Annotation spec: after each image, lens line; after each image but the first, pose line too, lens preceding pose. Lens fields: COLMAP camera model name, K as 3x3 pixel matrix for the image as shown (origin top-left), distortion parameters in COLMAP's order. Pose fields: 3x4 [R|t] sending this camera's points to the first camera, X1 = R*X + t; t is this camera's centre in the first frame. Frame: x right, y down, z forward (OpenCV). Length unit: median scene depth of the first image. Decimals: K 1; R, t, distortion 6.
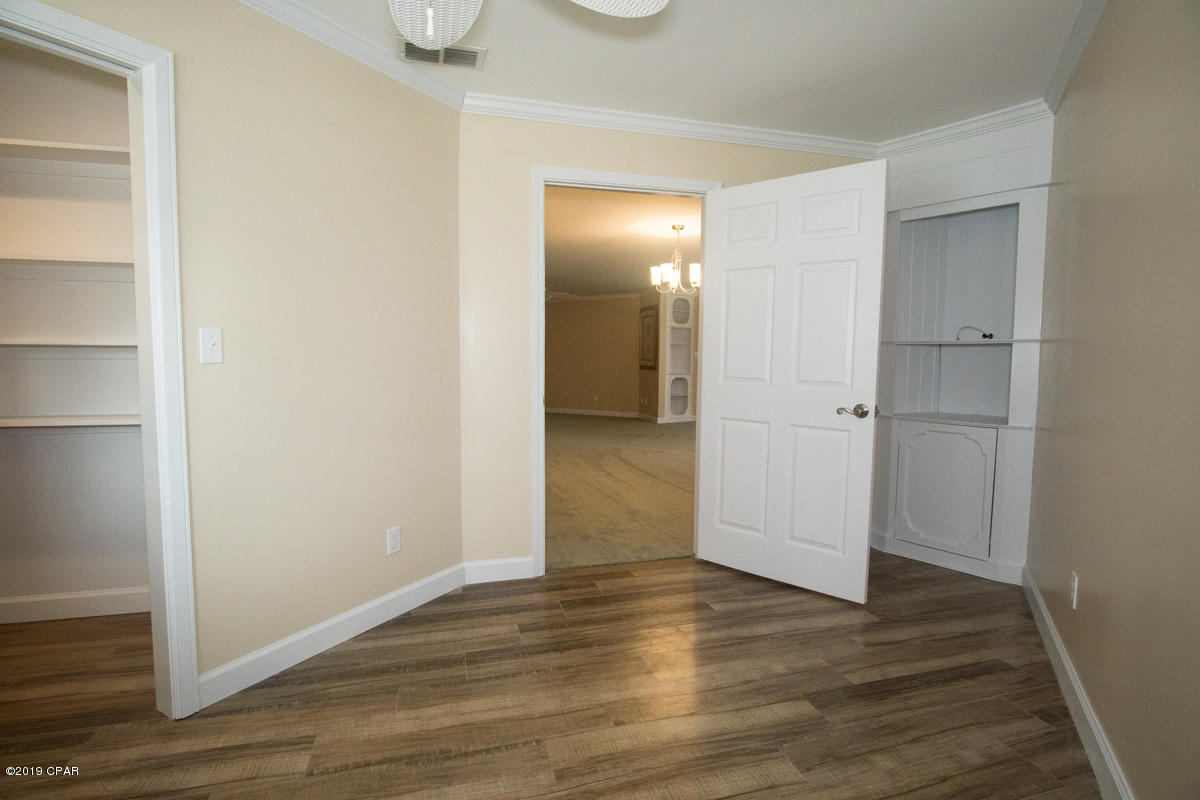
lens RADIAL K [[589.4, 0, 600.0], [0, 589.4, 400.0], [0, 0, 1]] dist [0.018491, -0.000455]
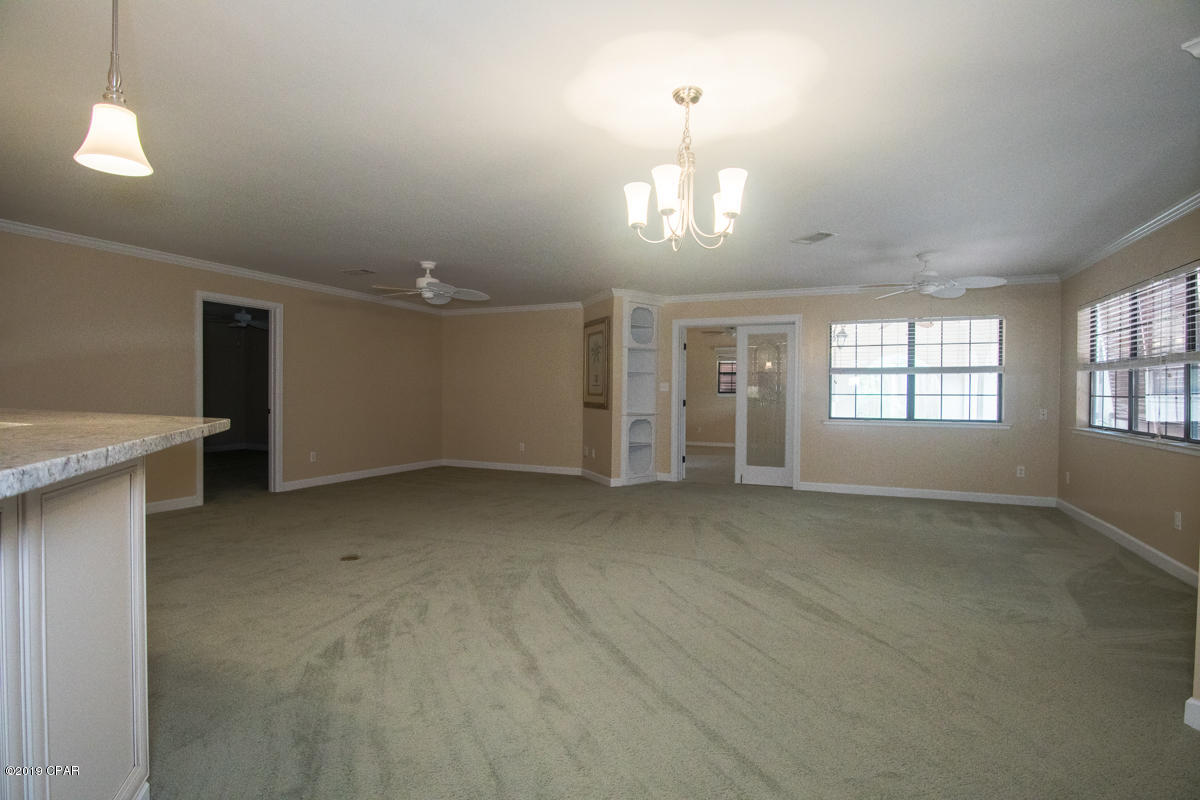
lens RADIAL K [[589.4, 0, 600.0], [0, 589.4, 400.0], [0, 0, 1]] dist [0.018491, -0.000455]
pose [[0.994099, 0.004614, 0.108380, 0.009568], [0.001925, 0.998188, -0.060148, -0.018658], [-0.108461, 0.060002, 0.992288, 0.300859]]
